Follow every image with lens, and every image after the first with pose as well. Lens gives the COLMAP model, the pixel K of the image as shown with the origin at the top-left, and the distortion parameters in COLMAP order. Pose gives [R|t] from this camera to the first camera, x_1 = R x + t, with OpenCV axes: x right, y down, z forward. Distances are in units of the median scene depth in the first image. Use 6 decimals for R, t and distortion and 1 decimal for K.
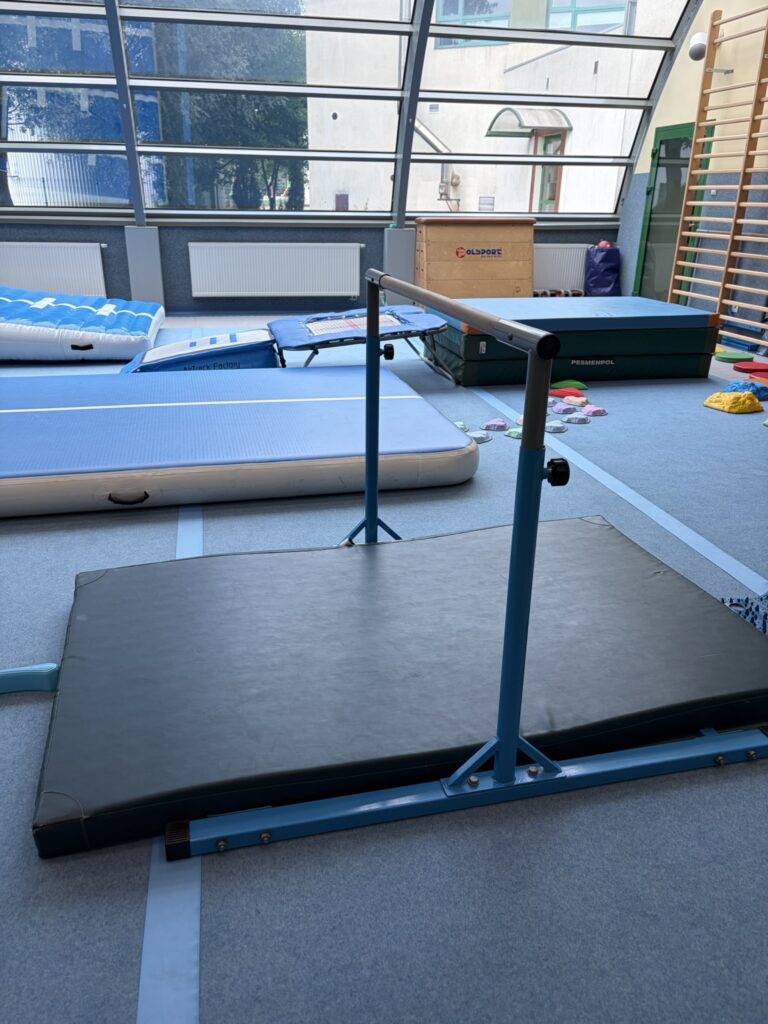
lens RADIAL K [[787.8, 0, 384.0], [0, 787.8, 512.0], [0, 0, 1]] dist [0.148671, 0.001939]
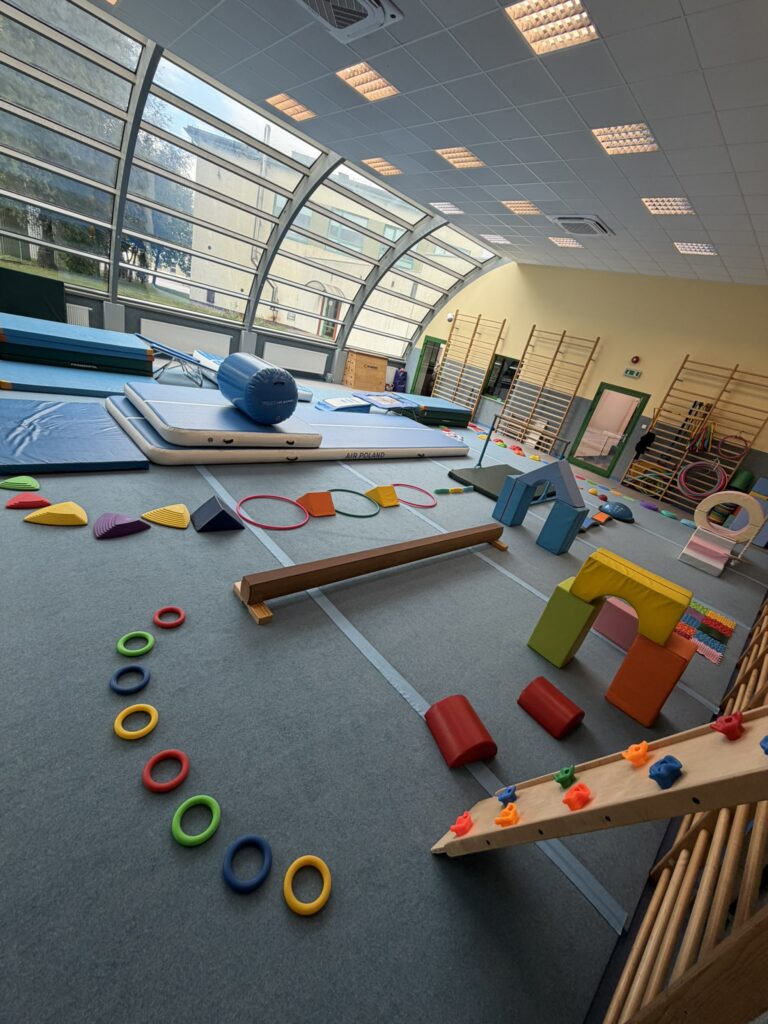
lens RADIAL K [[407.2, 0, 384.0], [0, 407.2, 512.0], [0, 0, 1]] dist [-0.000375, 0.000000]
pose [[0.856208, -0.010247, 0.516530, -0.509815], [-0.025251, 0.997778, 0.061651, 0.048708], [-0.516014, -0.065829, 0.854047, -0.136779]]
